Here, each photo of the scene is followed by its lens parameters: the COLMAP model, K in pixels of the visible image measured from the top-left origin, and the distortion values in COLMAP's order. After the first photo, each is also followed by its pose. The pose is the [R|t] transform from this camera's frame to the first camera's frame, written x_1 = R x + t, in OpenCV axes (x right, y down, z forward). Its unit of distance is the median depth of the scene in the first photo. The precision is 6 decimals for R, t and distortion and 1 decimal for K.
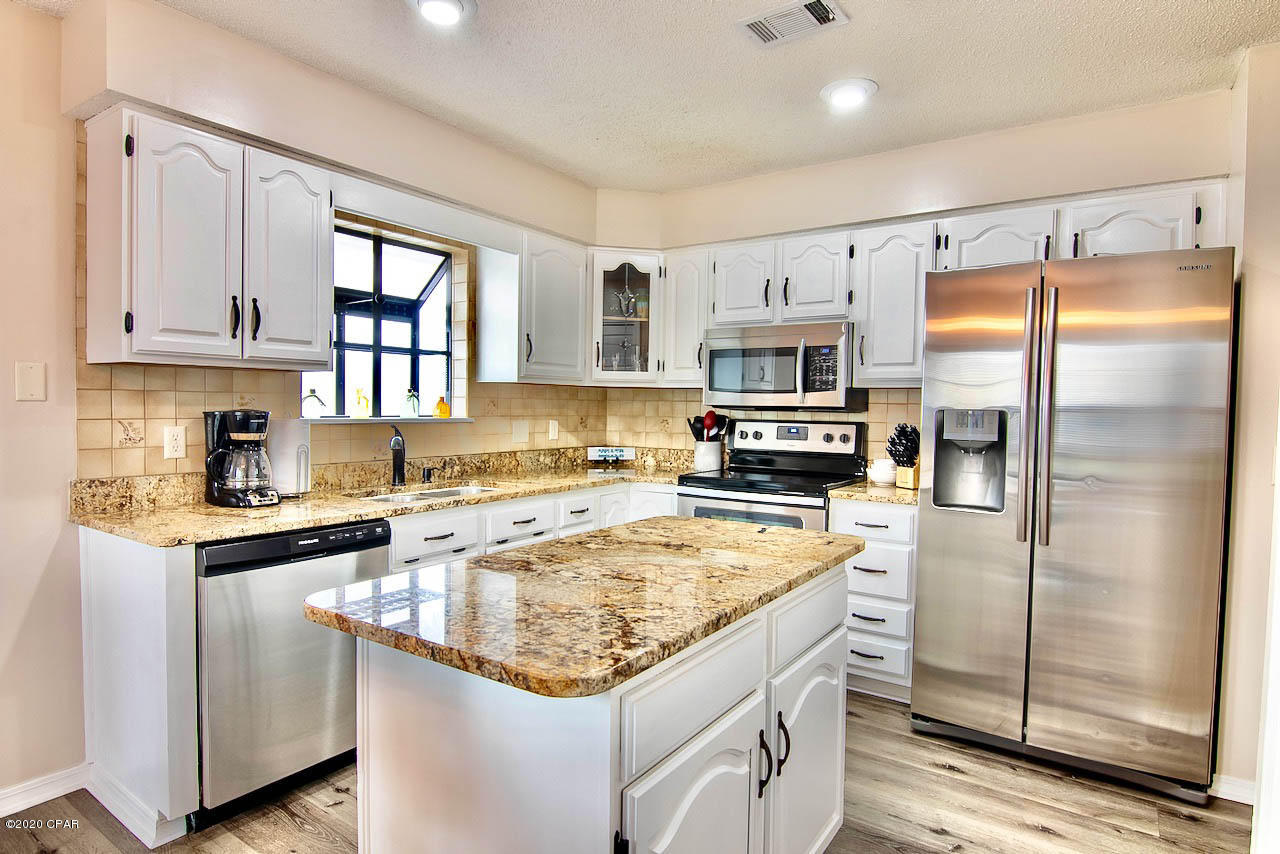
lens RADIAL K [[711.7, 0, 636.2], [0, 711.7, 424.8], [0, 0, 1]] dist [-0.015246, -0.001595]
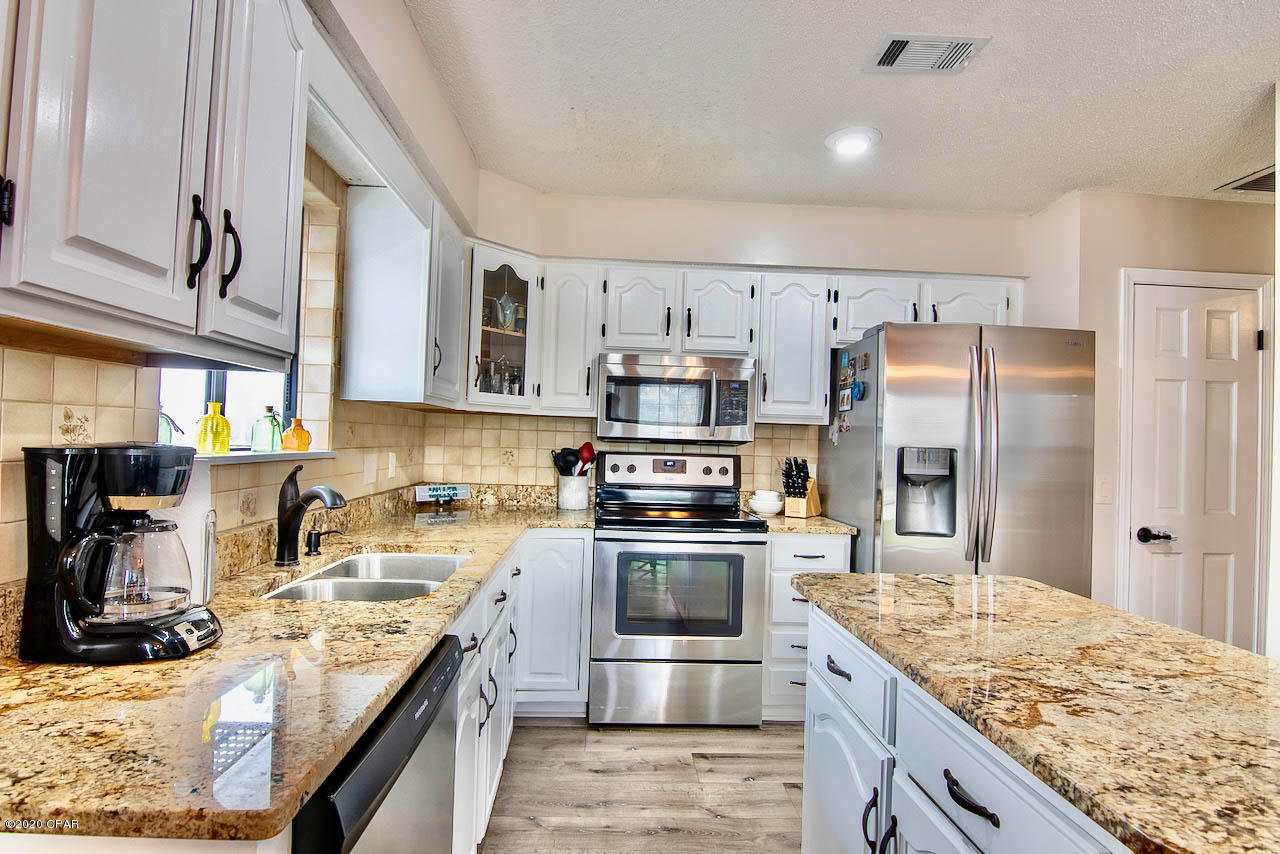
lens RADIAL K [[656.2, 0, 636.7], [0, 656.2, 424.2], [0, 0, 1]] dist [0.000134, -0.000098]
pose [[0.796213, 0.024741, 0.604510, -0.411775], [-0.002913, 0.999309, -0.037063, -0.013956], [-0.605010, 0.027749, 0.795735, 0.344757]]
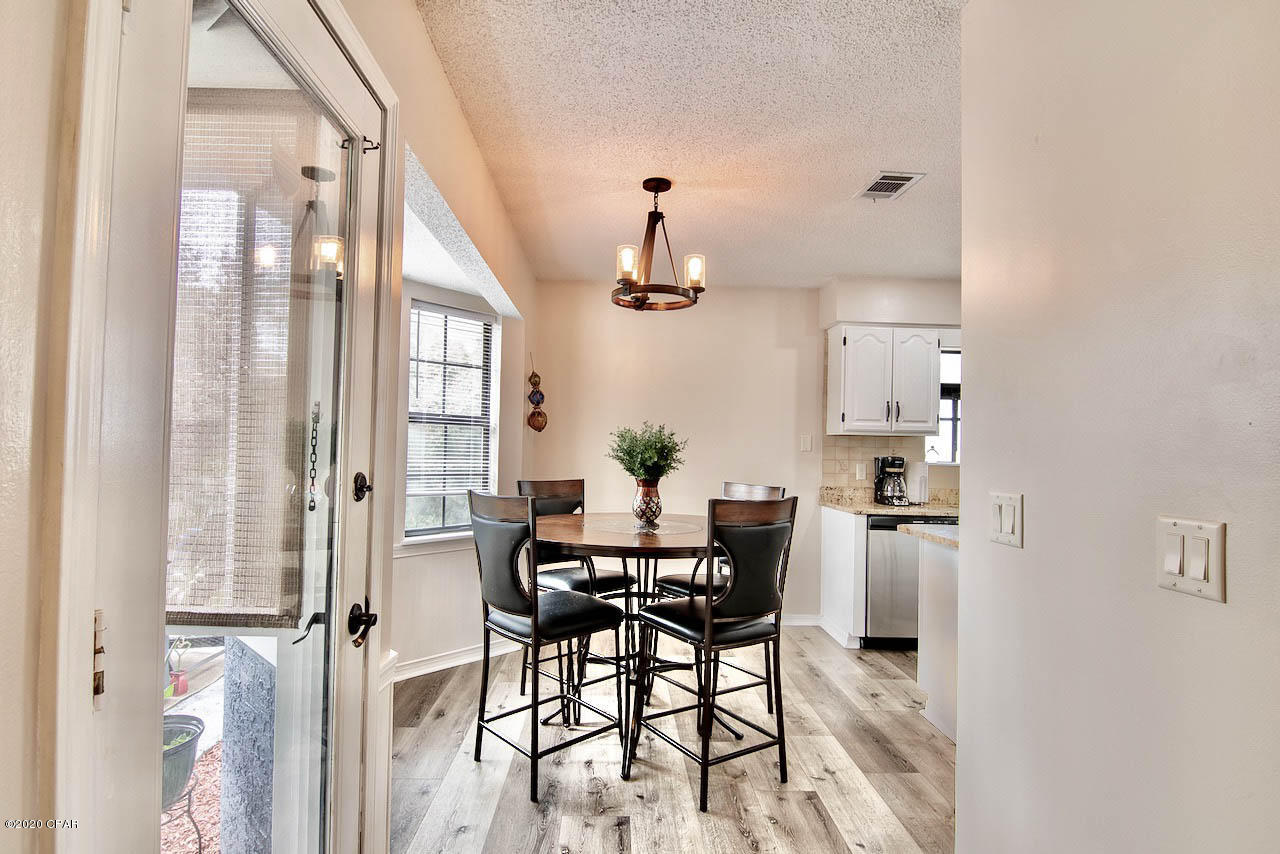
lens RADIAL K [[656.2, 0, 633.9], [0, 656.2, 428.2], [0, 0, 1]] dist [0.000134, -0.000098]
pose [[0.600591, -0.017979, -0.799354, 0.357476], [-0.036393, 0.998096, -0.049793, 0.012901], [0.798728, 0.058997, 0.598793, -0.507657]]
